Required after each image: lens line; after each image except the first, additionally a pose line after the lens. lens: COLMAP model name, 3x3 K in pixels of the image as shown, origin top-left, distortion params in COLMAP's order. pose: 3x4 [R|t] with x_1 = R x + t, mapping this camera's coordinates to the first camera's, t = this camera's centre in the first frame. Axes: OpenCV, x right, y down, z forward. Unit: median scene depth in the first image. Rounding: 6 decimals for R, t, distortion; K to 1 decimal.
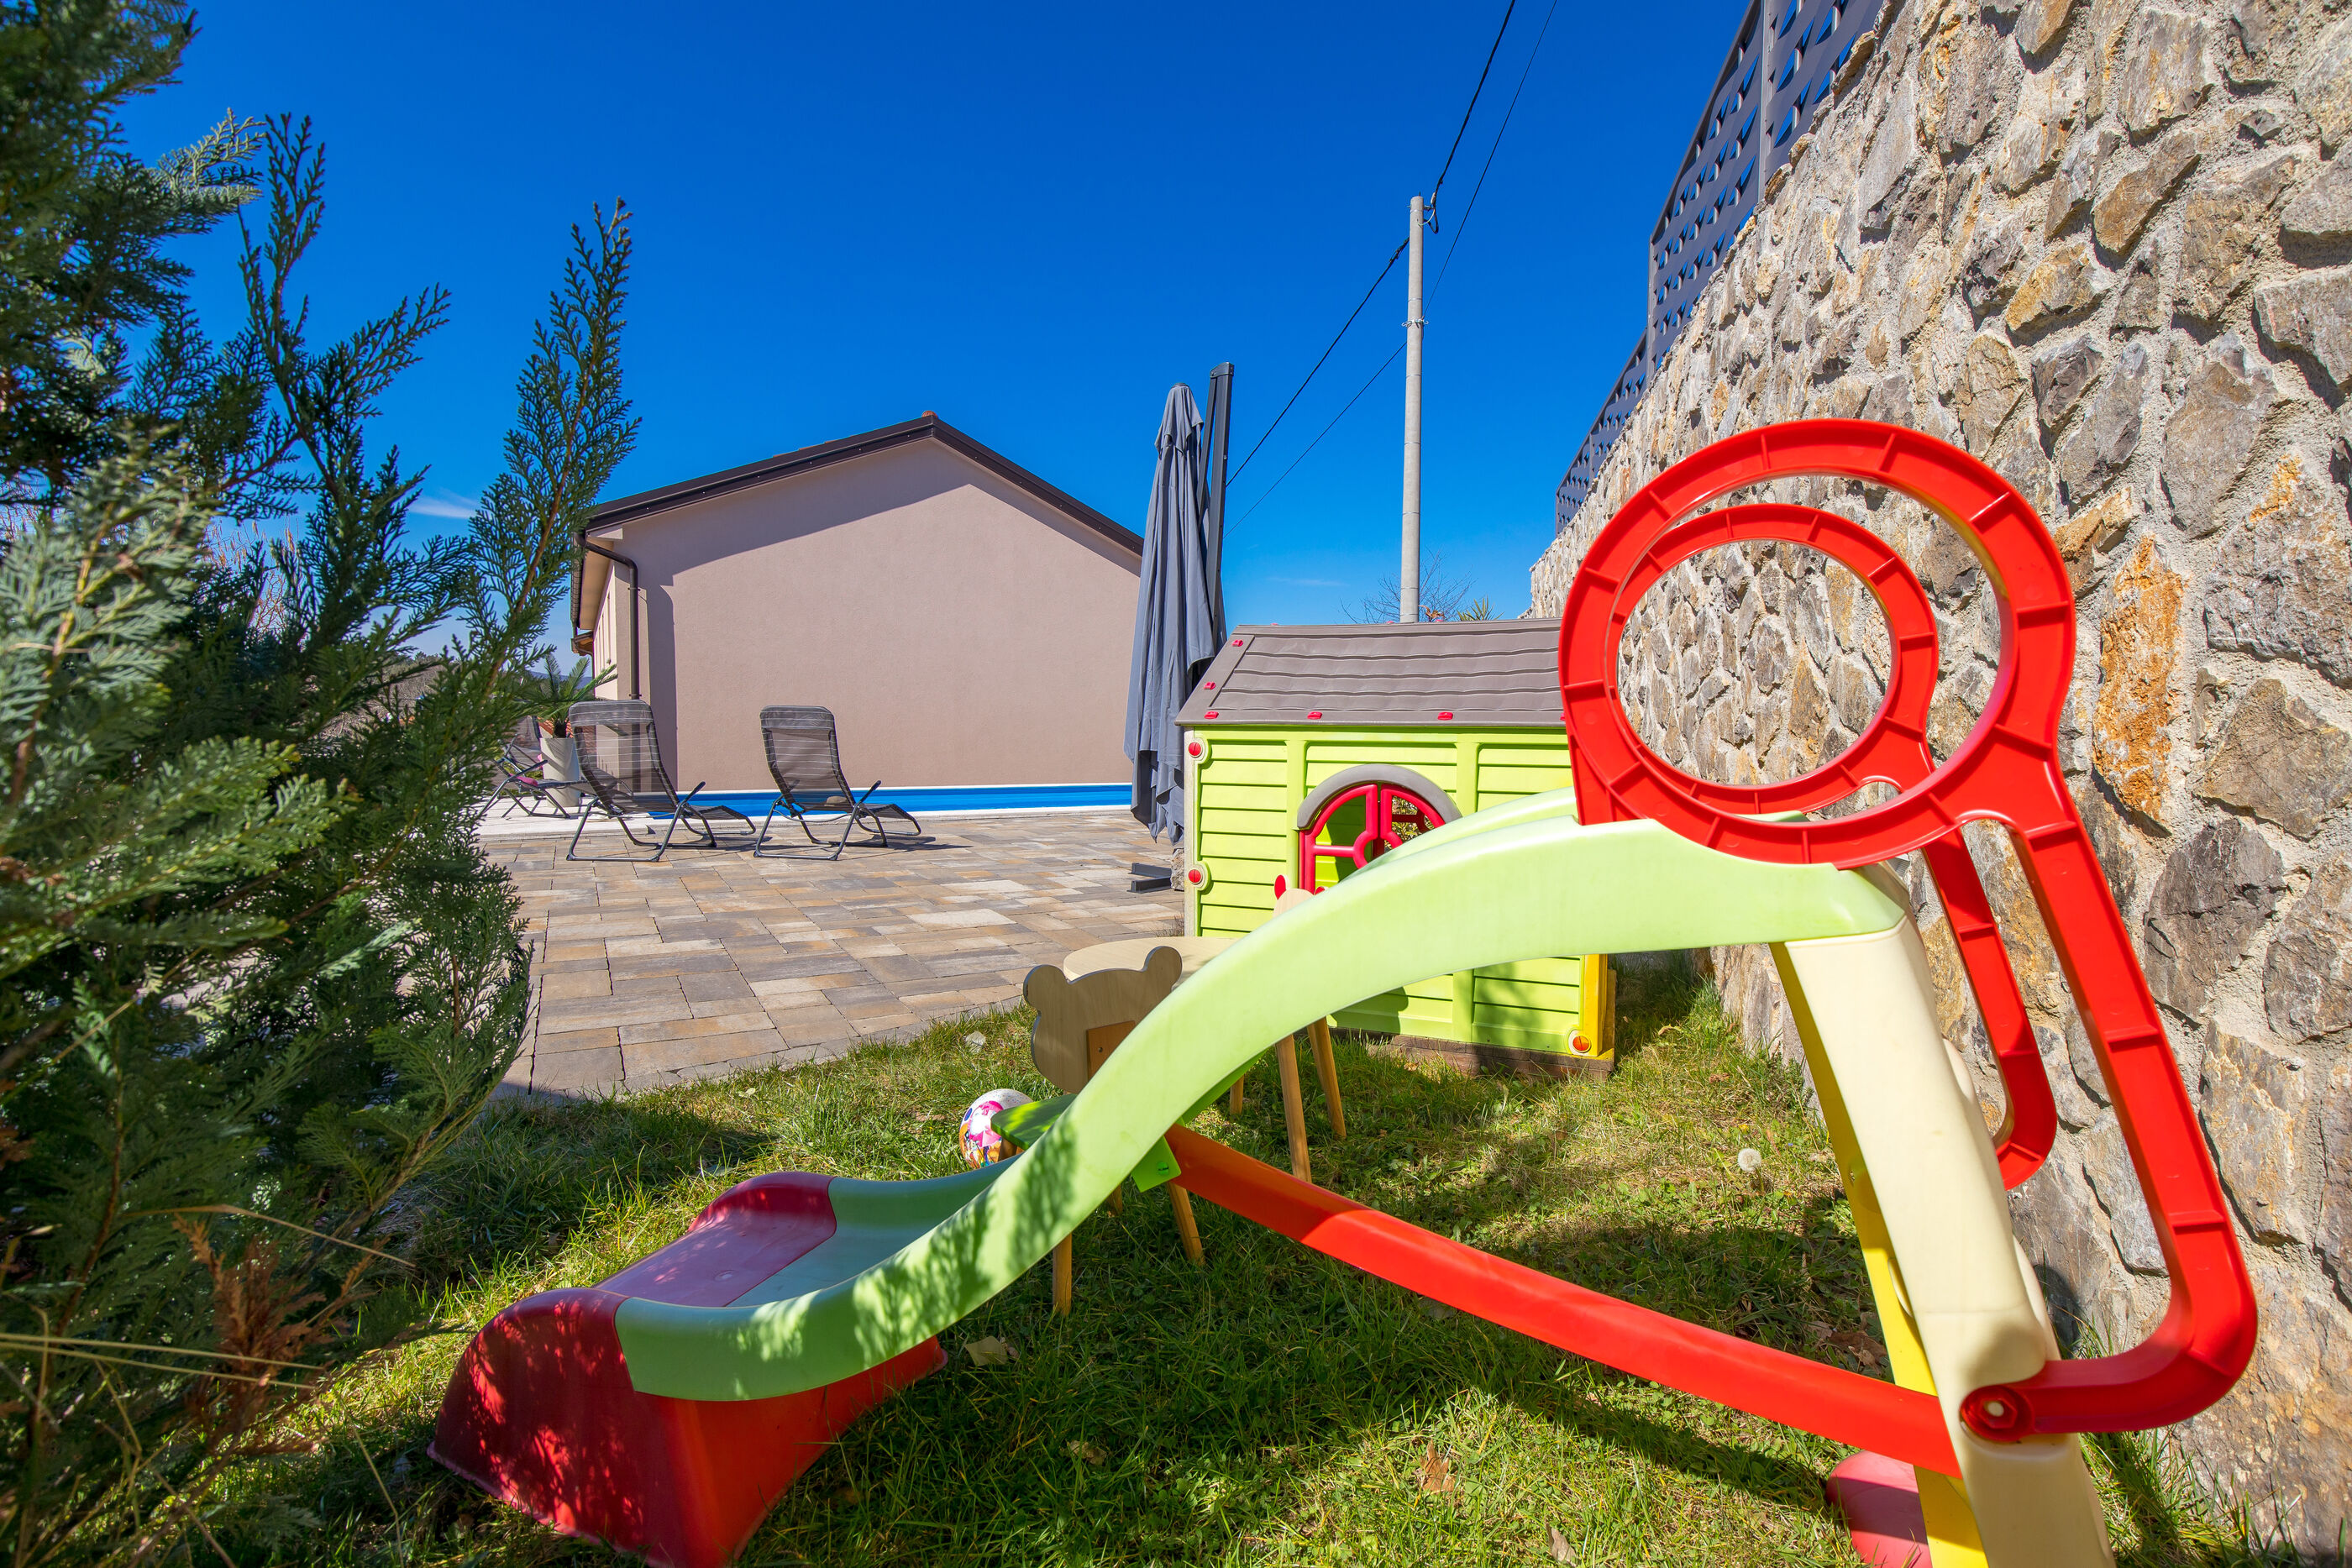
lens RADIAL K [[1093.7, 0, 1191.6], [0, 1093.7, 768.8], [0, 0, 1]] dist [0.005766, 0.000203]
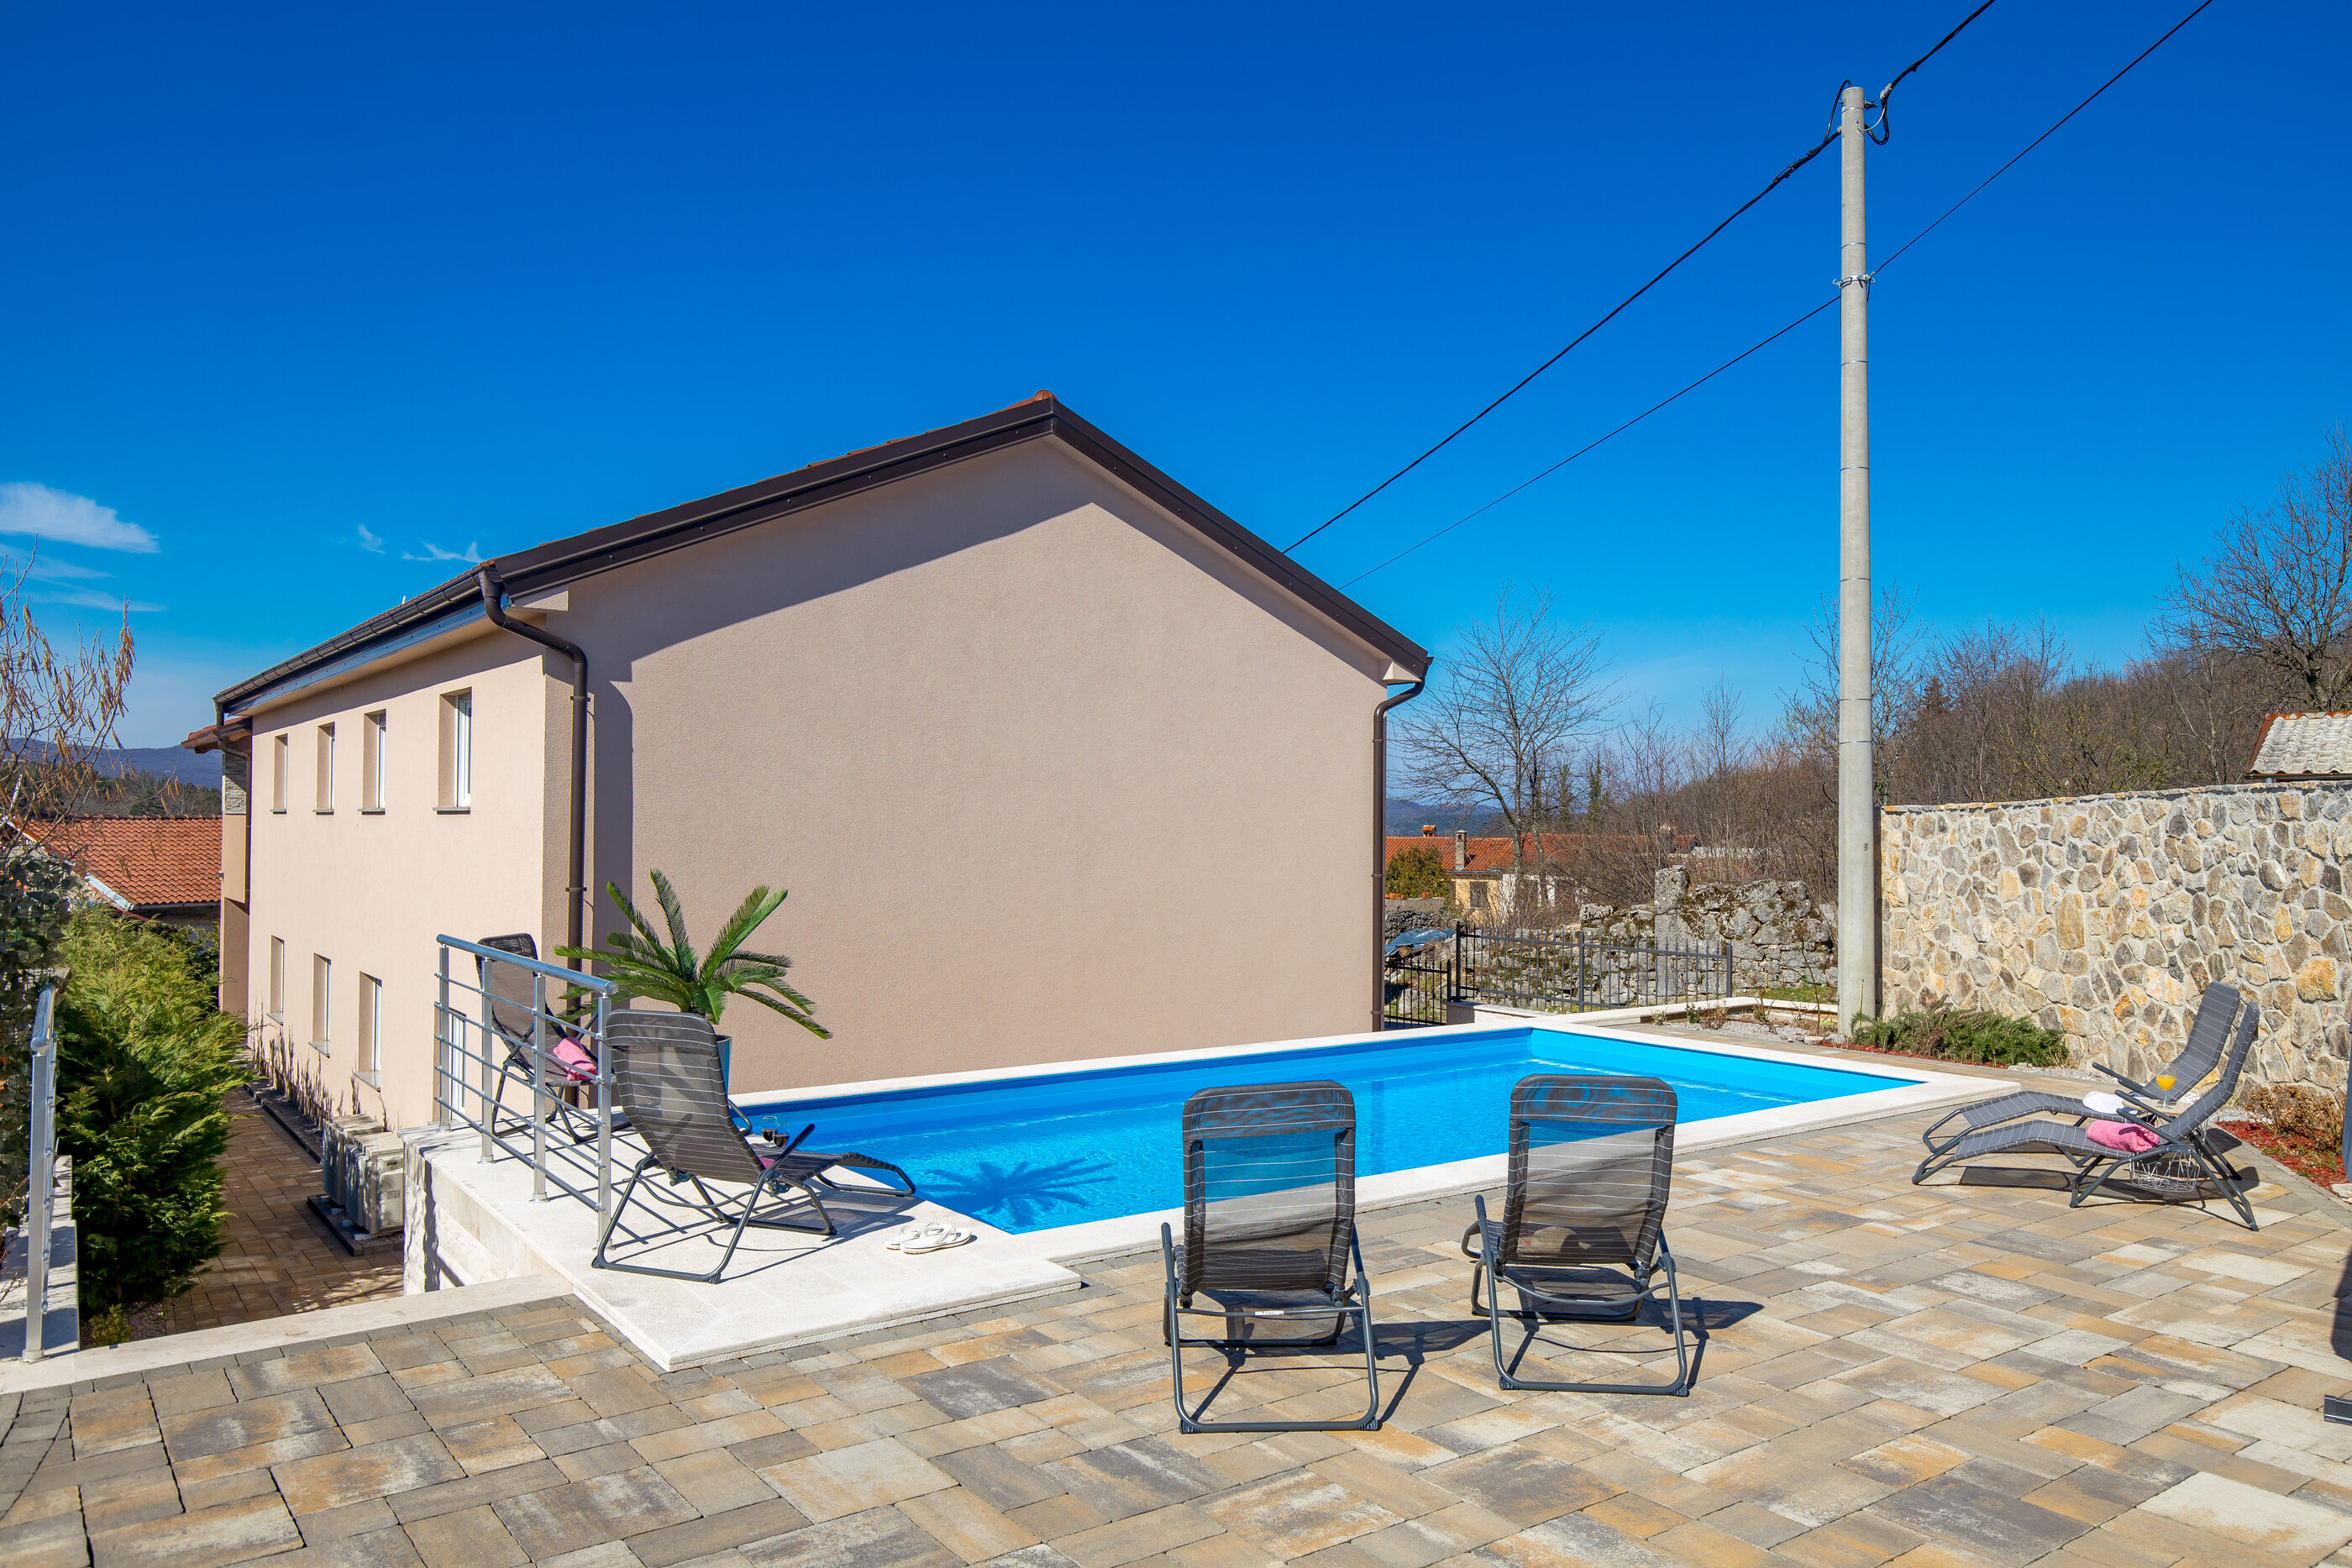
lens RADIAL K [[1647.5, 0, 1193.0], [0, 1647.5, 787.4], [0, 0, 1]] dist [-0.001853, 0.004442]
pose [[0.992734, 0.000996, 0.120325, -0.285378], [0.006456, 0.998084, -0.061530, -0.061560], [-0.120156, 0.061859, 0.990826, 0.129358]]
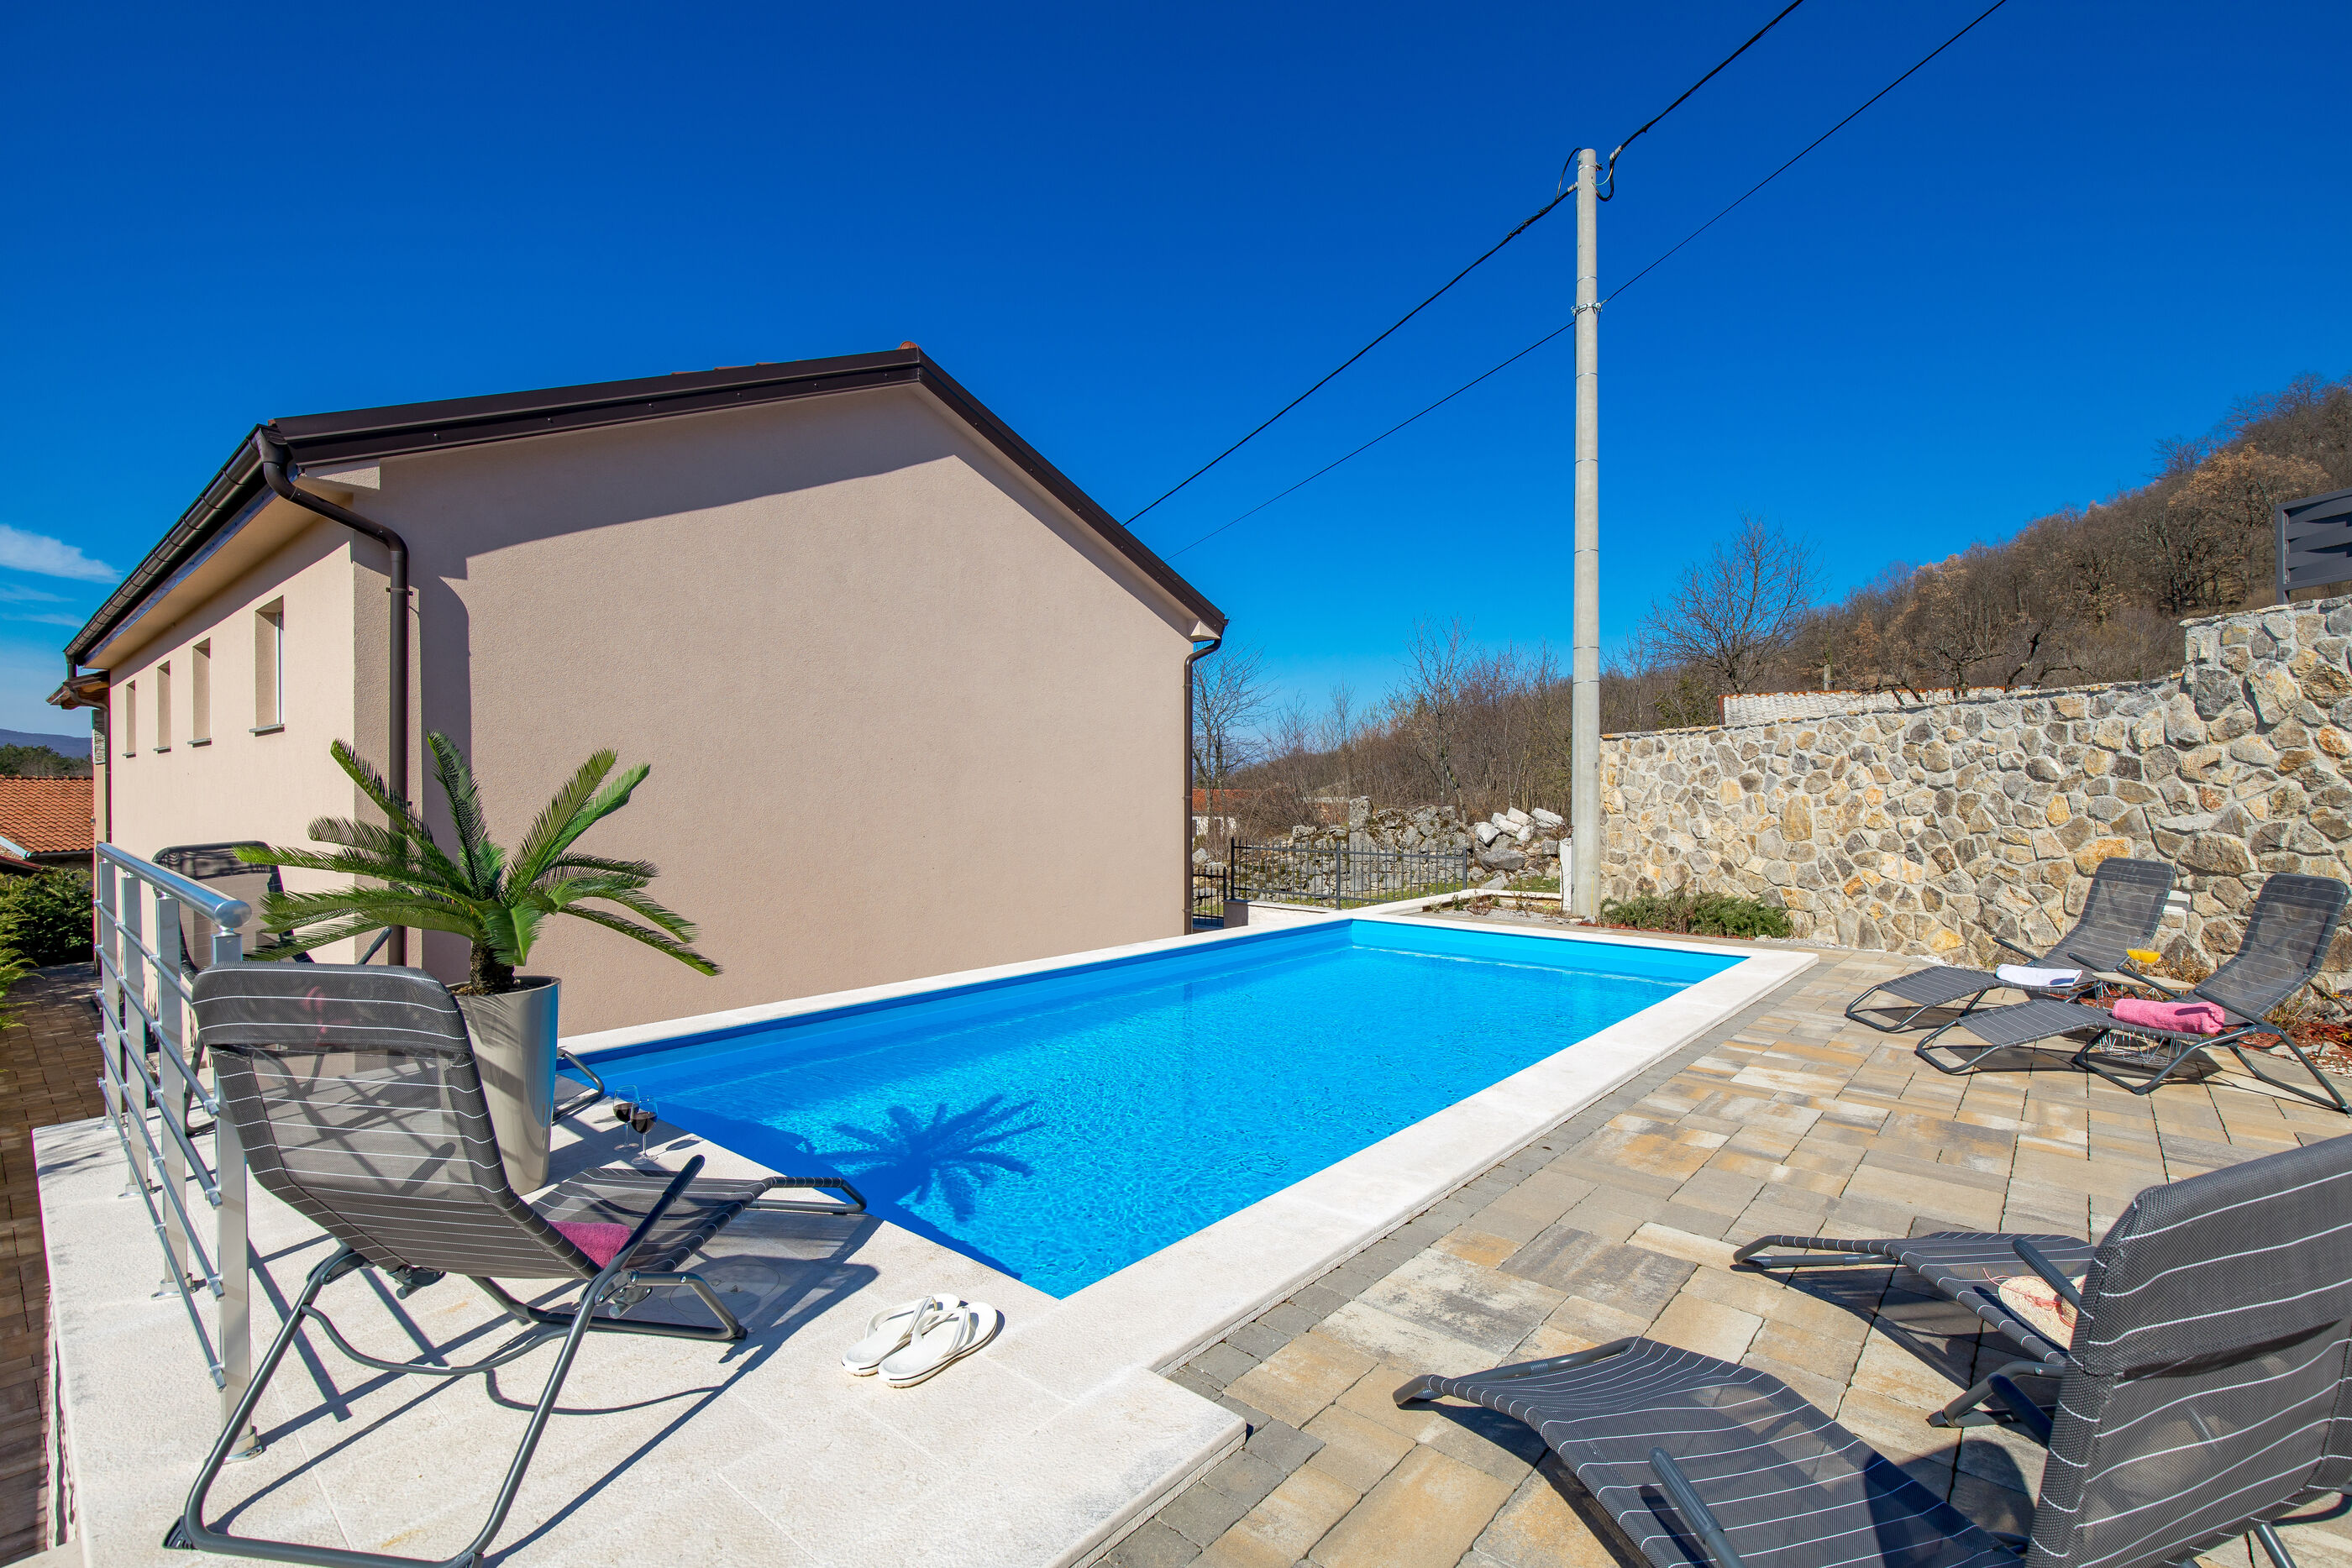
lens RADIAL K [[1055.9, 0, 1194.6], [0, 1055.9, 794.7], [0, 0, 1]] dist [0.007934, -0.002144]
pose [[0.940152, -0.009545, 0.340621, -0.316418], [0.021373, 0.999291, -0.030989, -0.045429], [-0.340083, 0.036414, 0.939690, 0.403216]]
